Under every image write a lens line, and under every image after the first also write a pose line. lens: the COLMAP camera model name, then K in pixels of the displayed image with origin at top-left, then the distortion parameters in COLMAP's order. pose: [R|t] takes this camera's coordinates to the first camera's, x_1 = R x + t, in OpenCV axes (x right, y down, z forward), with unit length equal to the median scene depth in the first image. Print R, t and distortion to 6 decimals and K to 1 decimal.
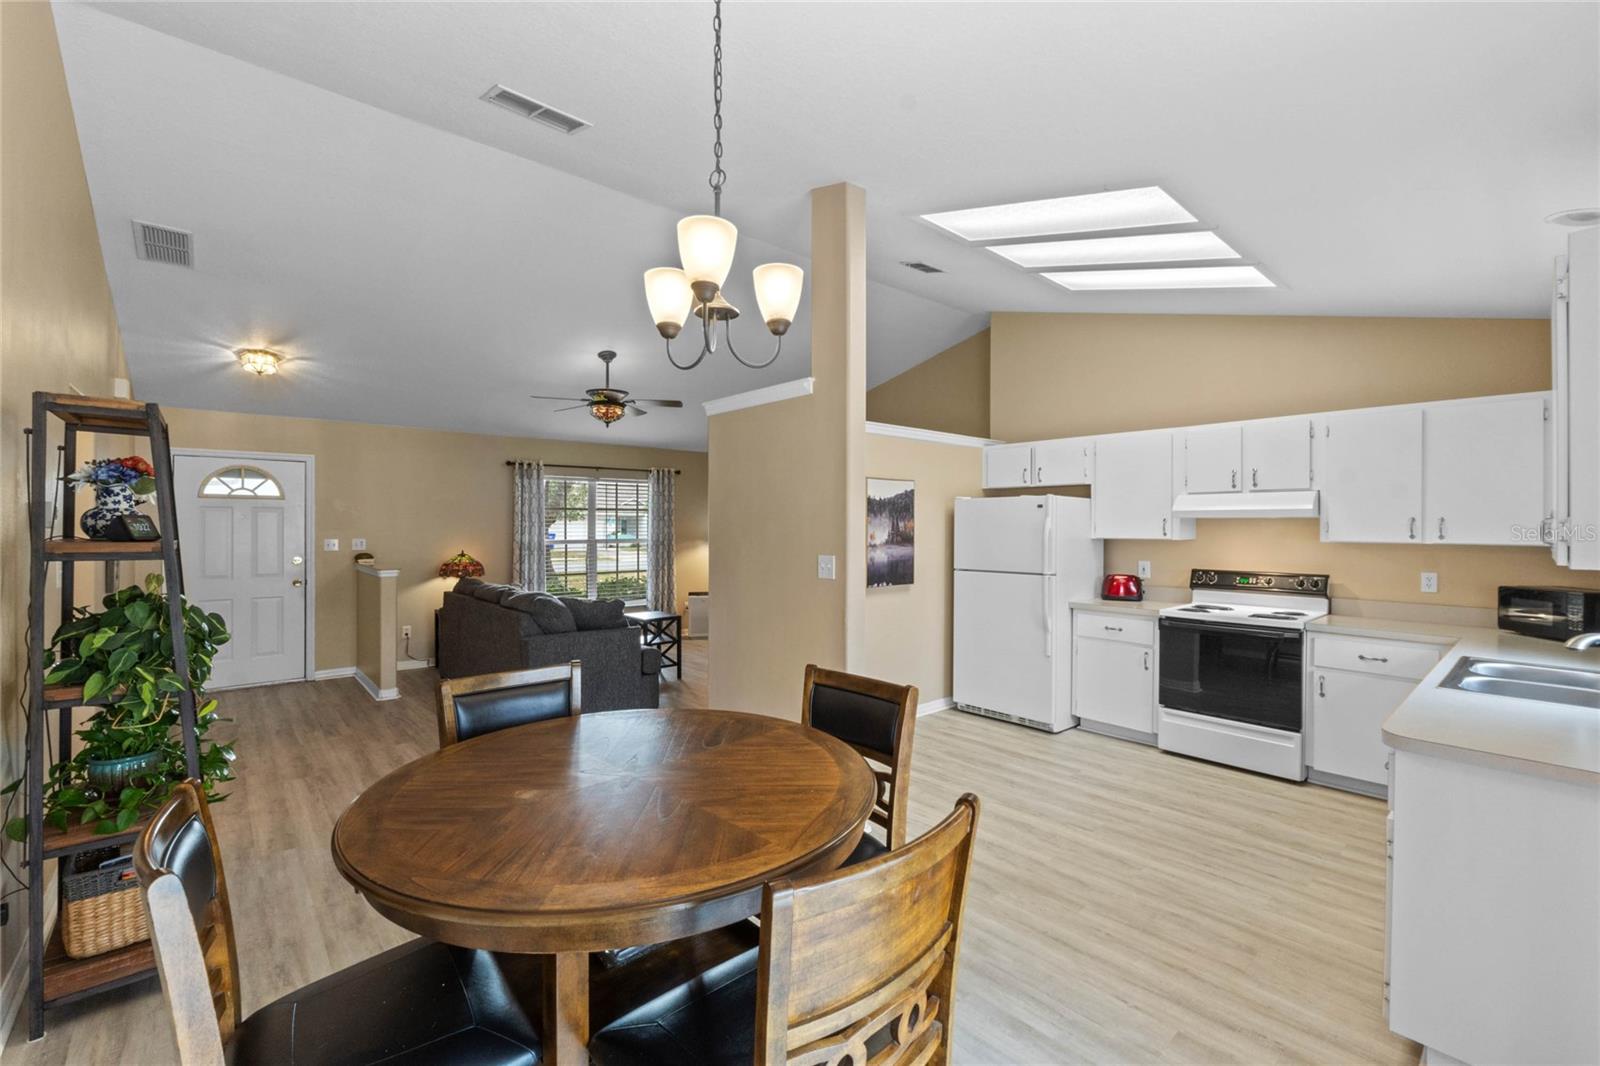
lens RADIAL K [[680.5, 0, 794.8], [0, 680.5, 525.9], [0, 0, 1]] dist [-0.008719, -0.000758]
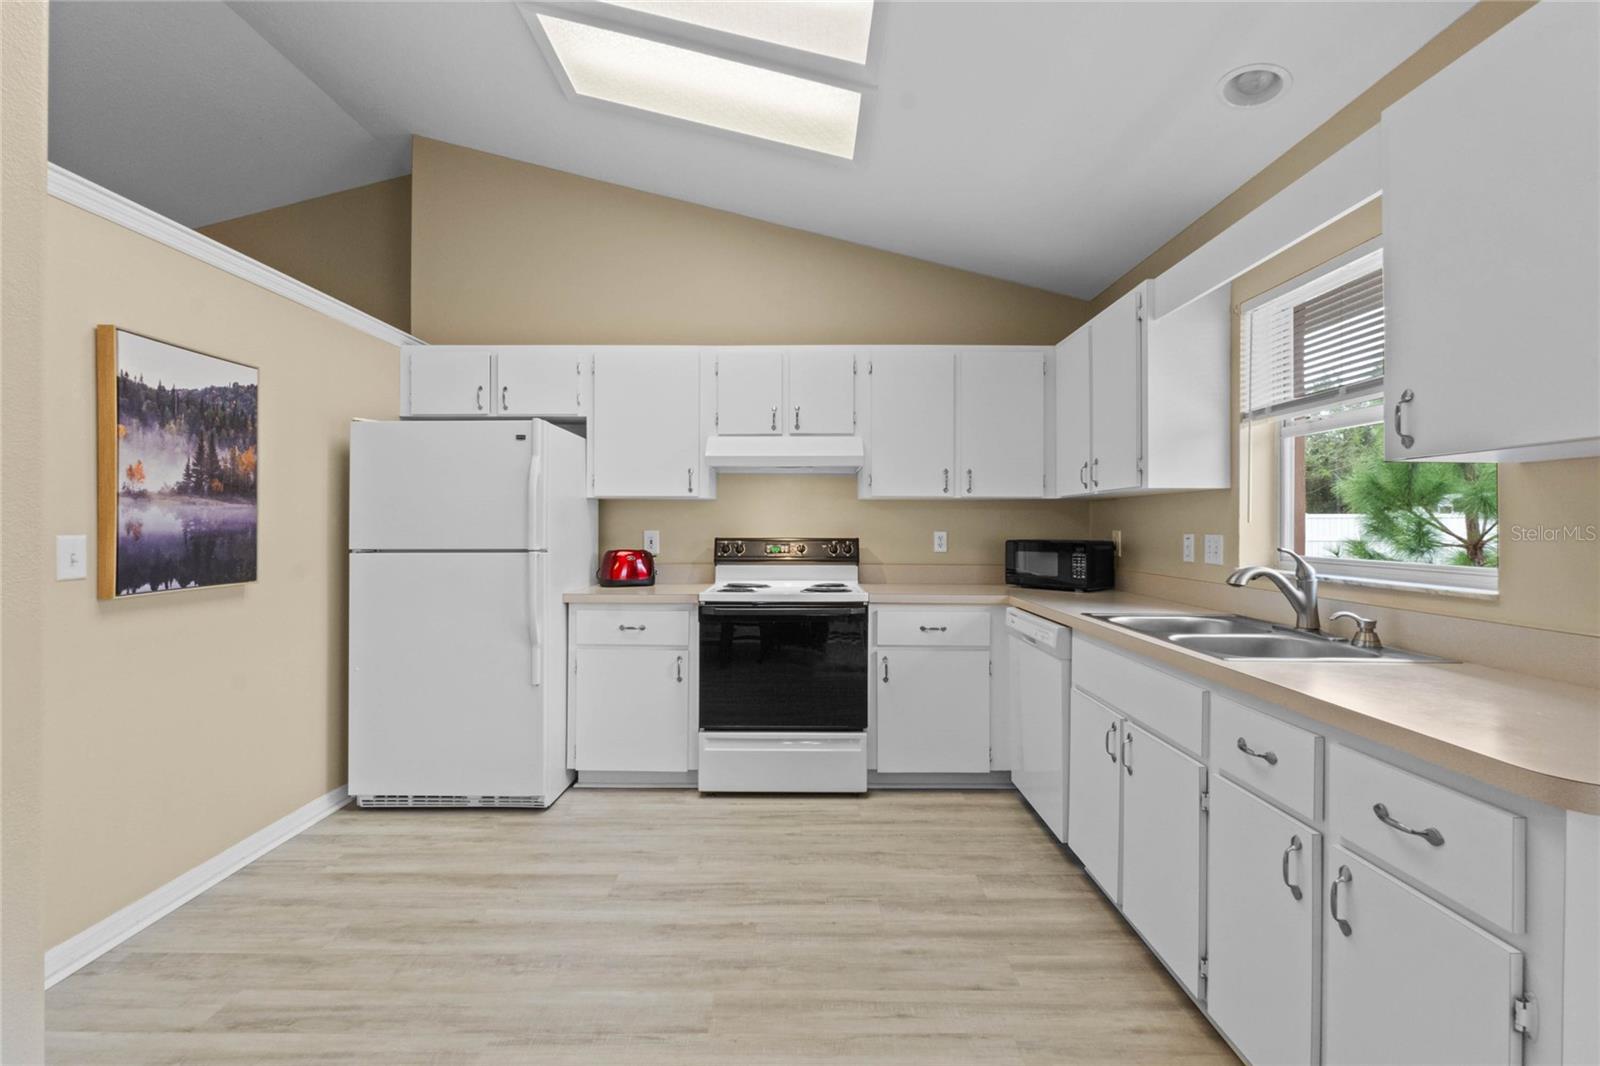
lens RADIAL K [[680.5, 0, 802.5], [0, 680.5, 525.3], [0, 0, 1]] dist [-0.008719, -0.000758]
pose [[0.654574, 0.000034, 0.755998, 0.072252], [0.000032, 1.000000, -0.000072, 0.050391], [-0.755998, 0.000072, 0.654574, 0.432711]]
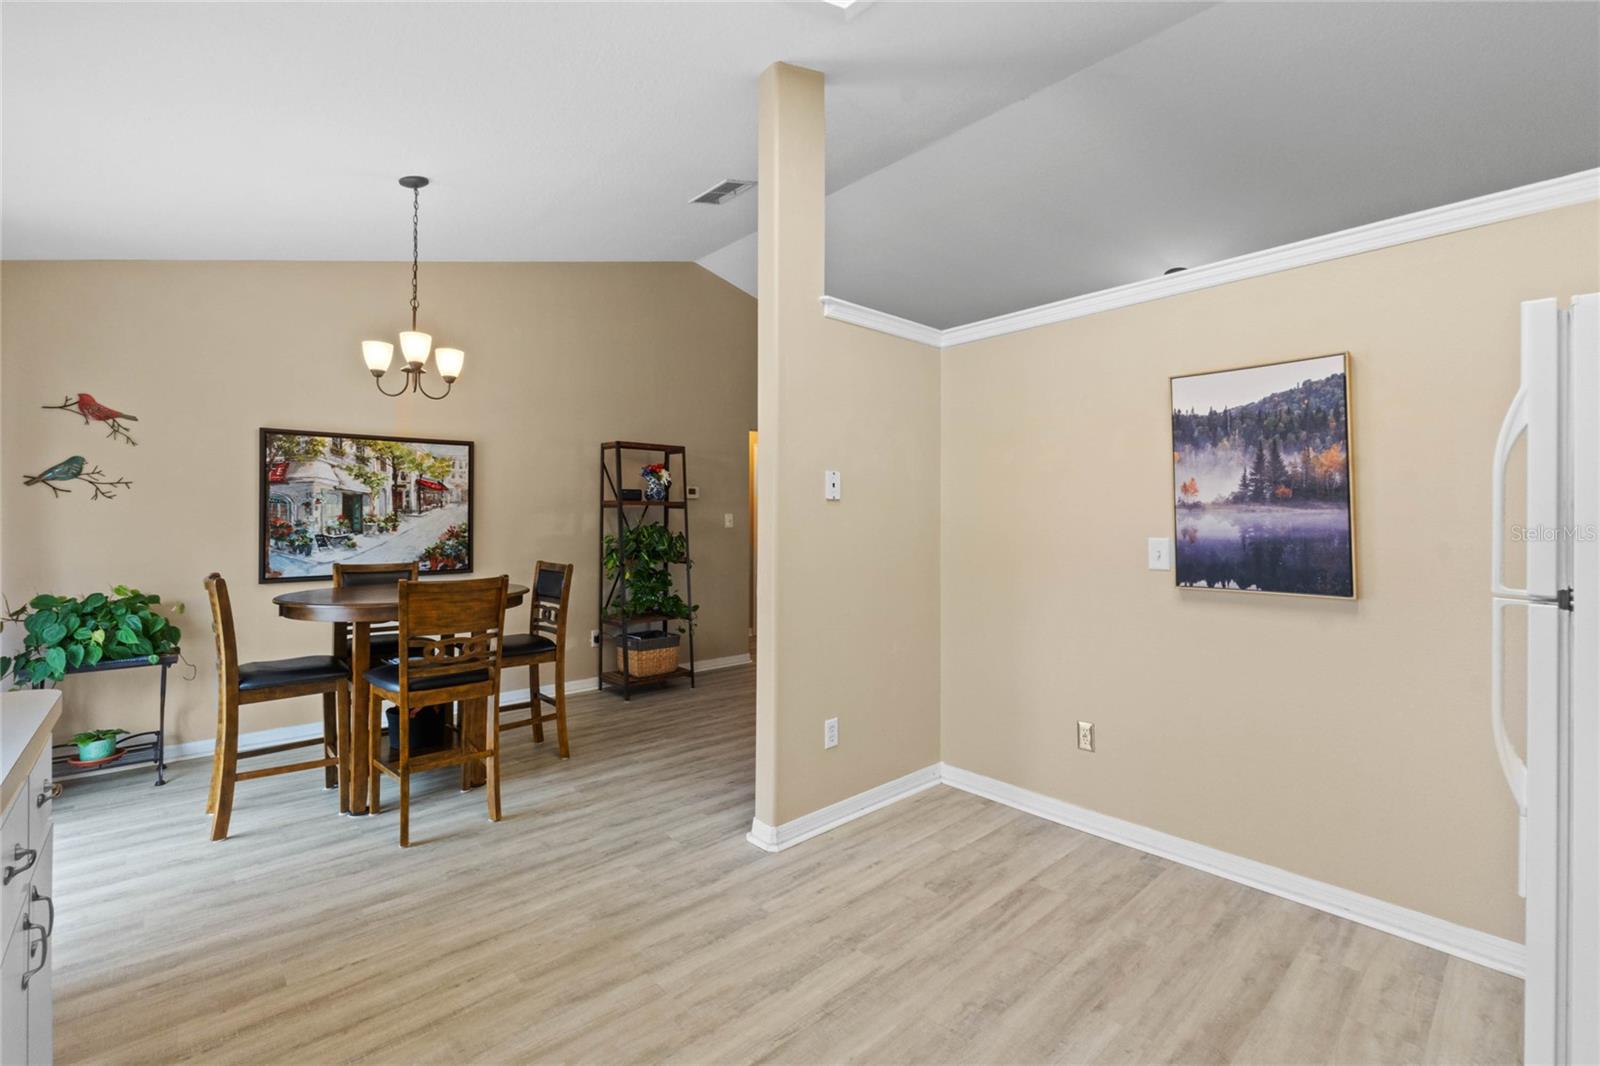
lens RADIAL K [[680.5, 0, 793.4], [0, 680.5, 507.5], [0, 0, 1]] dist [-0.008719, -0.000758]
pose [[0.015069, -0.022164, -0.999641, 0.652533], [-0.003662, 0.999746, -0.022221, 0.044723], [0.999880, 0.003996, 0.014984, 0.720113]]
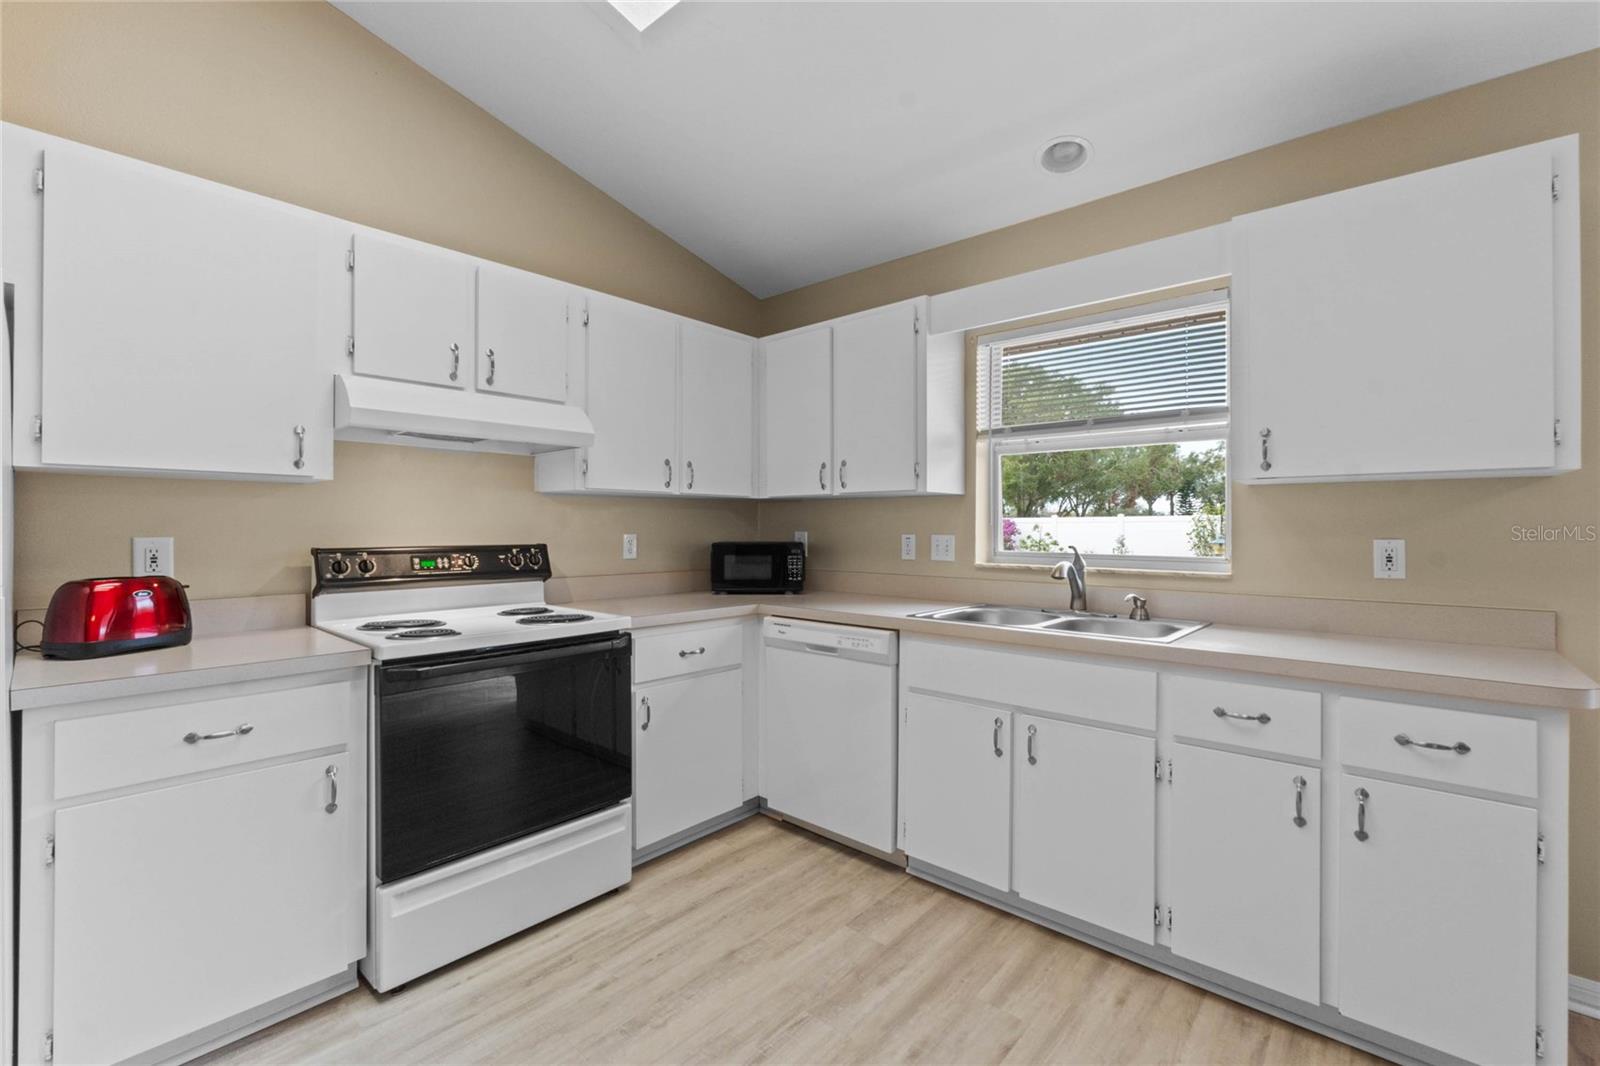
lens RADIAL K [[680.5, 0, 801.1], [0, 680.5, 526.9], [0, 0, 1]] dist [-0.008719, -0.000758]
pose [[-0.131660, -0.002113, 0.991293, 0.104121], [-0.000088, 0.999998, 0.002120, 0.049261], [-0.991295, 0.000192, -0.131660, 0.757572]]
